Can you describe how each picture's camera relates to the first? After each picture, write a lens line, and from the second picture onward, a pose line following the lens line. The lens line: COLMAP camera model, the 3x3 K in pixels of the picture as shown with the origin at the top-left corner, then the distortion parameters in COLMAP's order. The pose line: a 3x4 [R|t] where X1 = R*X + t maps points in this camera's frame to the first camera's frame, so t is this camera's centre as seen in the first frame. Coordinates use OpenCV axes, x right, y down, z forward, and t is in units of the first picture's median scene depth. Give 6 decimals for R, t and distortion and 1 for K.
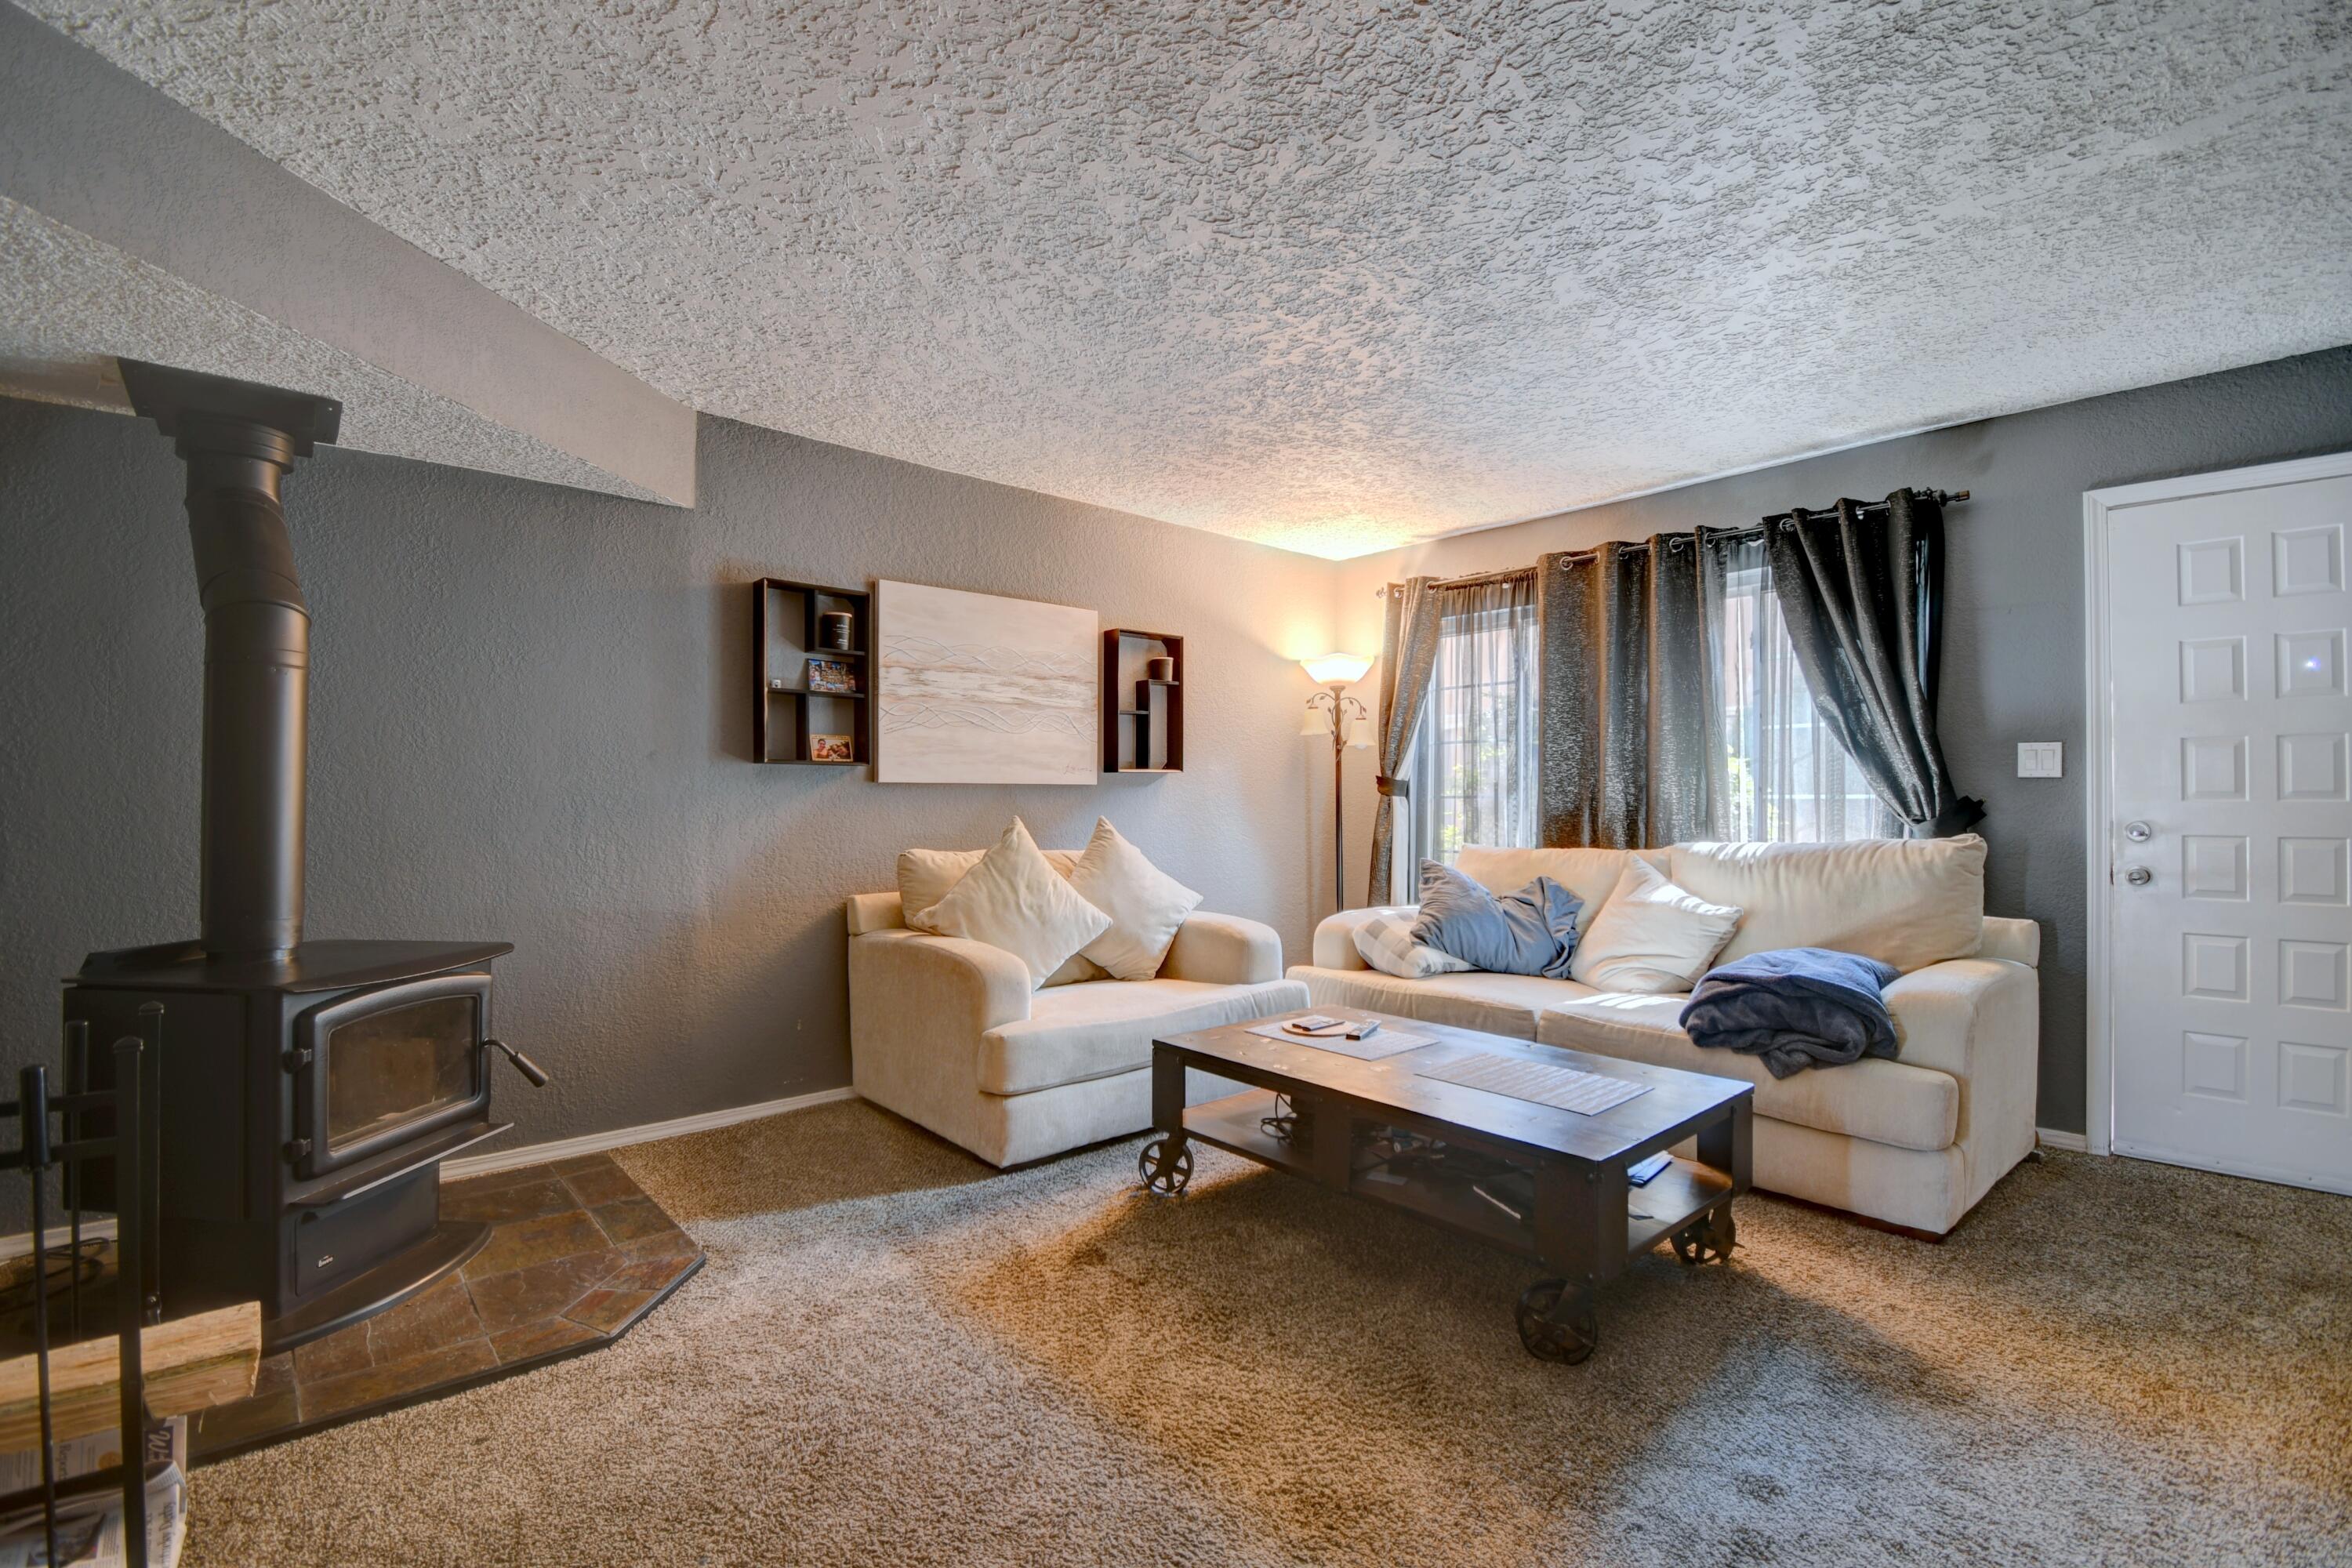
lens RADIAL K [[1052.5, 0, 1184.5], [0, 1052.5, 787.2], [0, 0, 1]] dist [-0.001534, -0.000235]
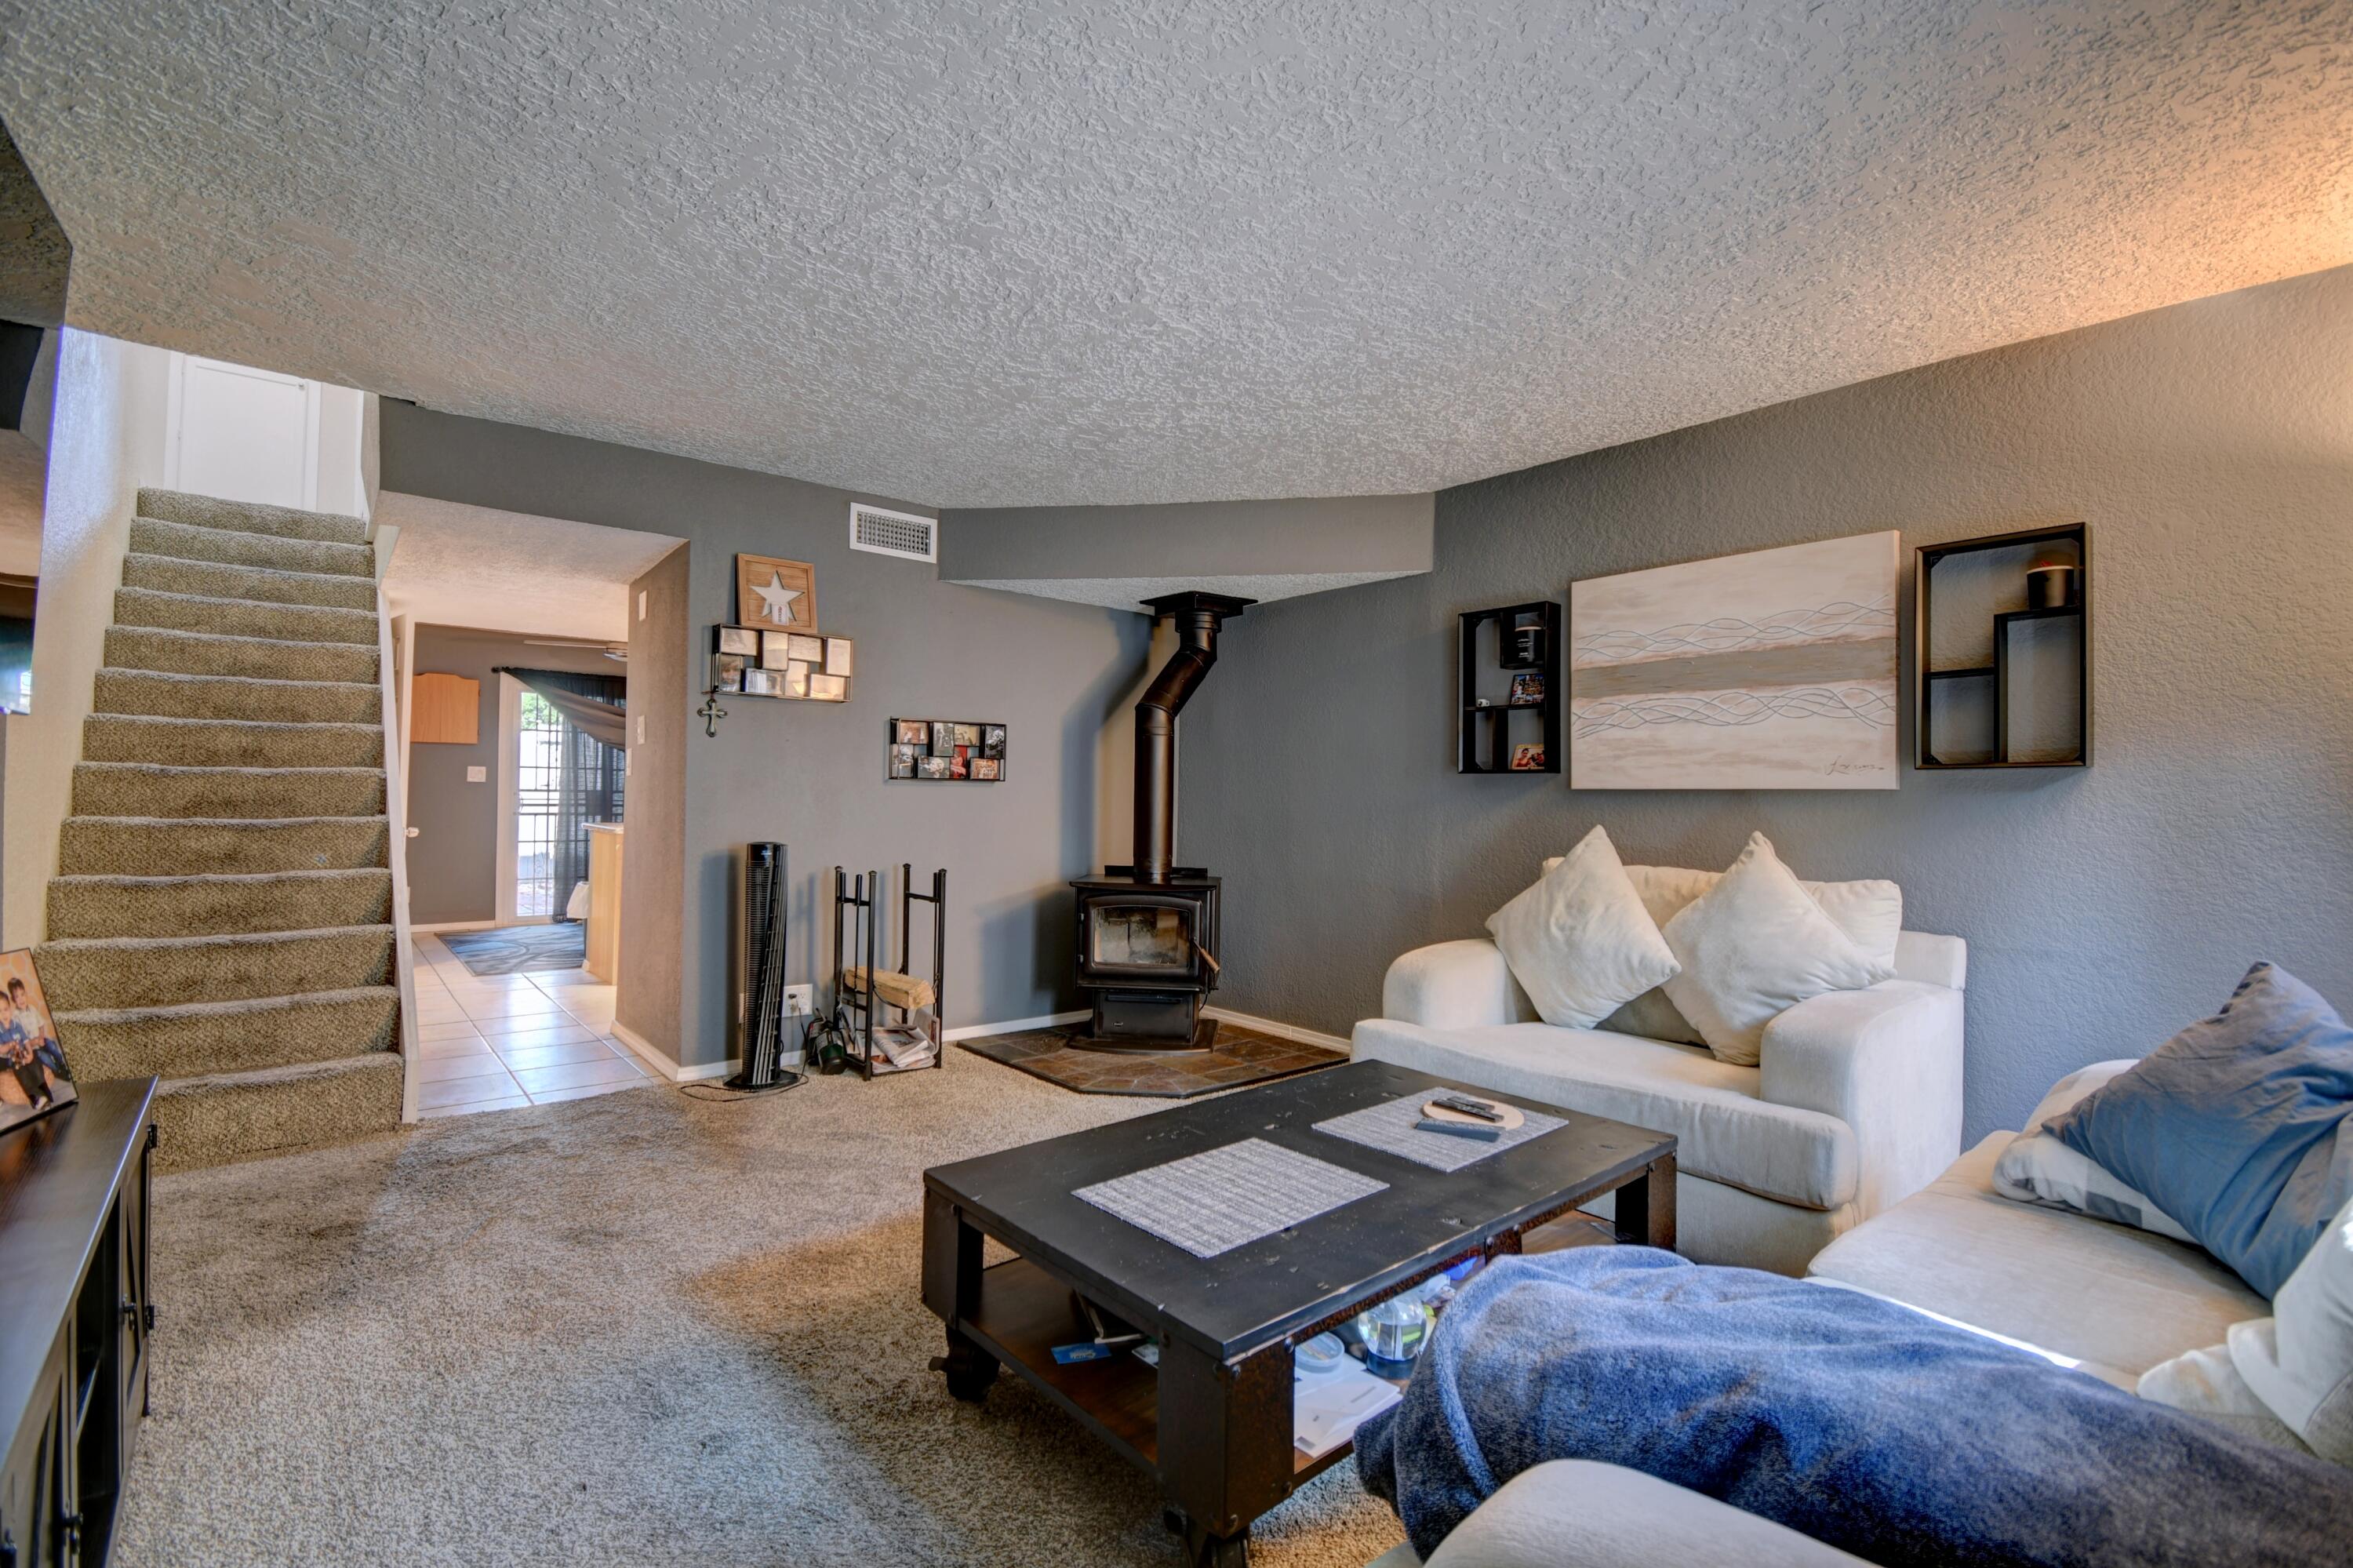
lens RADIAL K [[1053.0, 0, 1174.9], [0, 1053.0, 793.3], [0, 0, 1]] dist [-0.001534, -0.000235]
pose [[-0.027586, -0.003506, -0.999613, 0.719825], [0.001286, 0.999993, -0.003543, 0.002570], [0.999619, -0.001383, -0.027581, 0.671339]]
